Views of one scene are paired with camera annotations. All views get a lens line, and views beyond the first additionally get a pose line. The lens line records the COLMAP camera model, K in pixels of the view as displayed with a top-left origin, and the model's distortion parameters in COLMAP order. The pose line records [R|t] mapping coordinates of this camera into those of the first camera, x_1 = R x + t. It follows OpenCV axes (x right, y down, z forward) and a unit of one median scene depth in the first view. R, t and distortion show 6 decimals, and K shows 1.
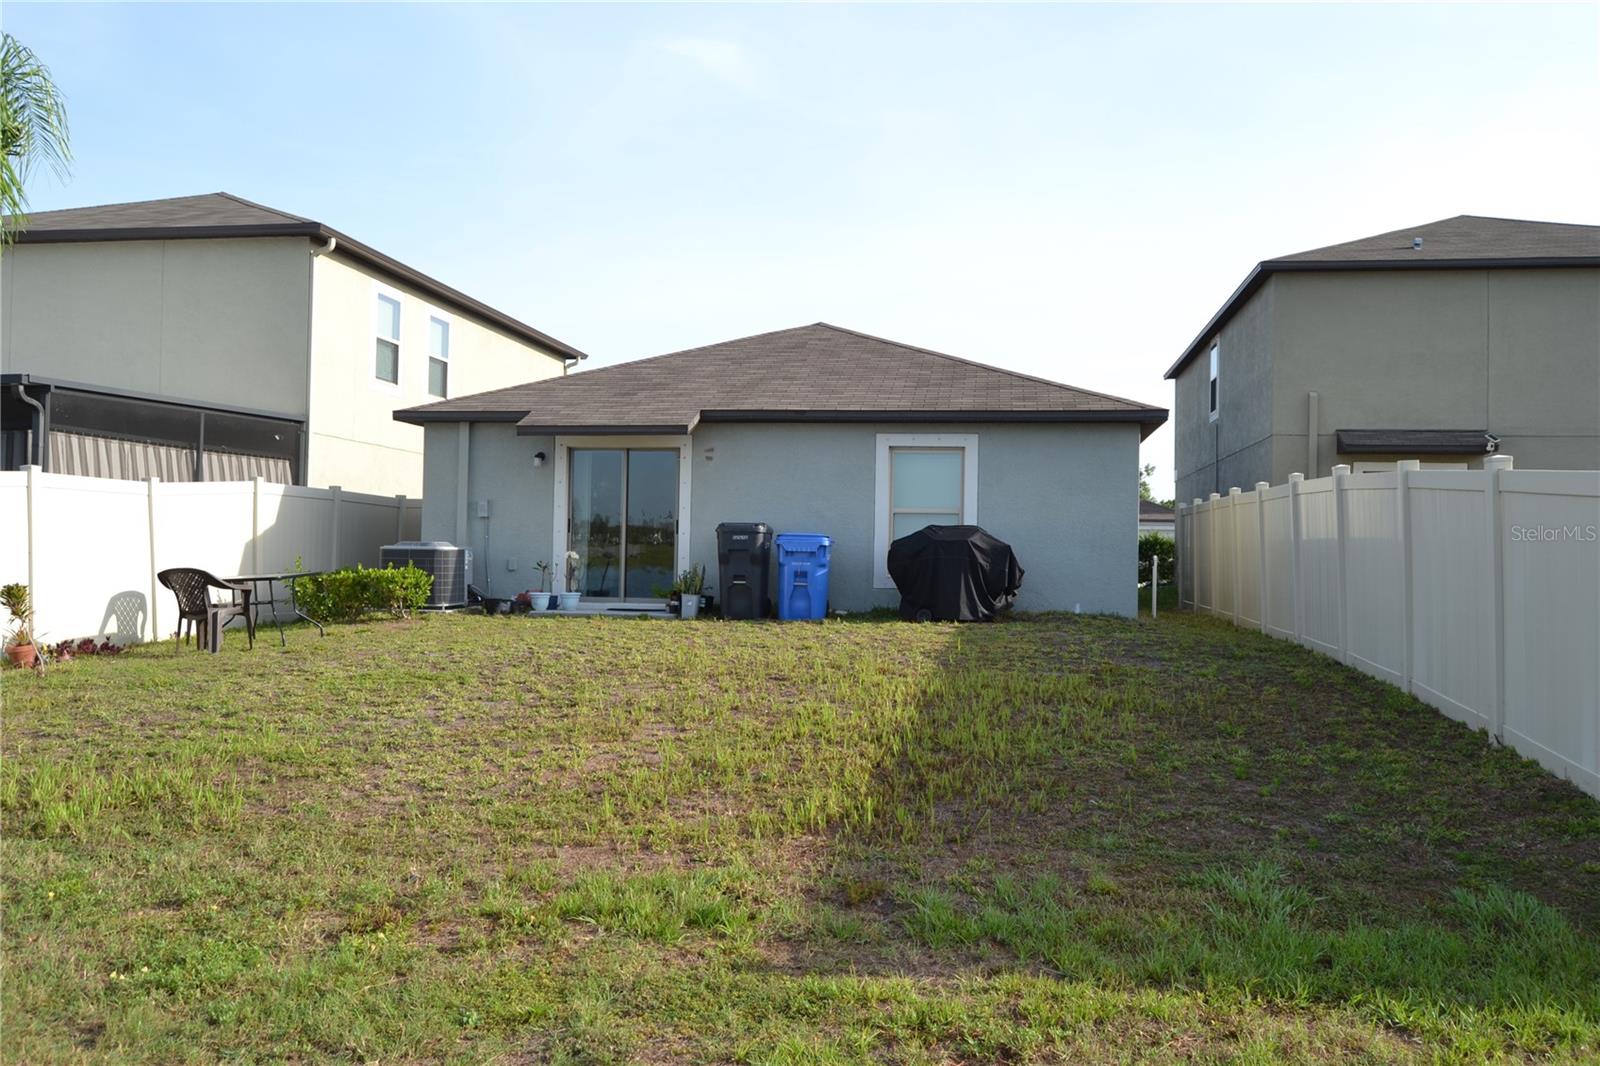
lens RADIAL K [[1251.1, 0, 800.0], [0, 1251.1, 533.0], [0, 0, 1]] dist [-0.008196, -0.001833]
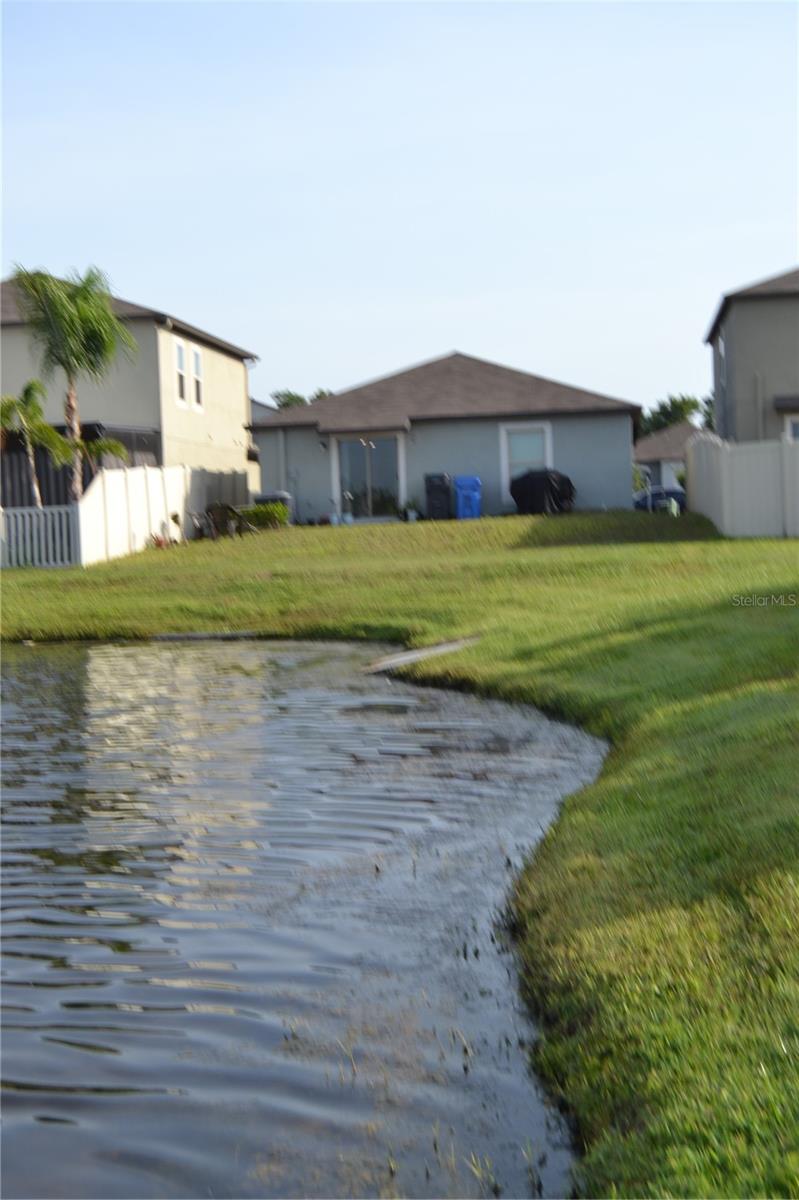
lens RADIAL K [[1809.6, 0, 399.5], [0, 1809.6, 600.0], [0, 0, 1]] dist [0.012552, 0.019195]
pose [[0.997592, -0.059204, 0.036136, -0.213671], [0.057026, 0.996652, 0.058586, 0.019794], [-0.039483, -0.056384, 0.997628, -1.835636]]
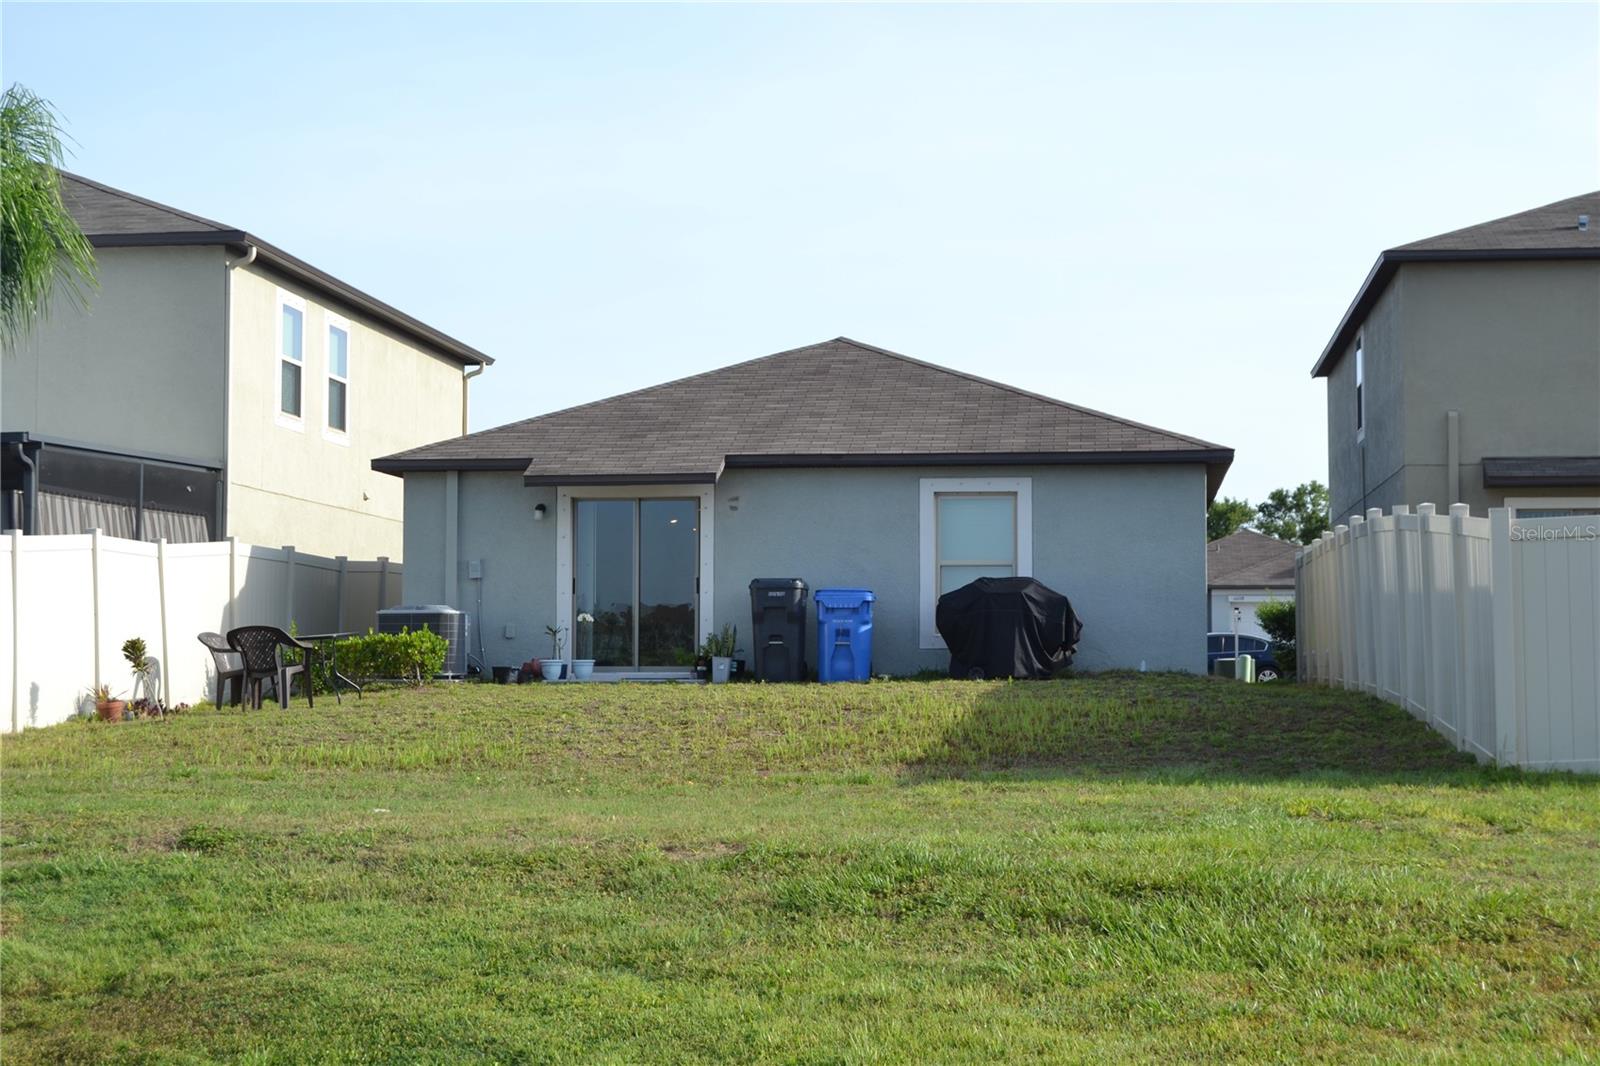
lens RADIAL K [[2412.8, 0, 800.0], [0, 2412.8, 533.0], [0, 0, 1]] dist [0.012552, 0.019195]
pose [[0.999421, -0.015579, 0.030250, -0.079269], [0.016795, 0.999043, -0.040375, 0.029289], [-0.029592, 0.040860, 0.998727, -0.742533]]
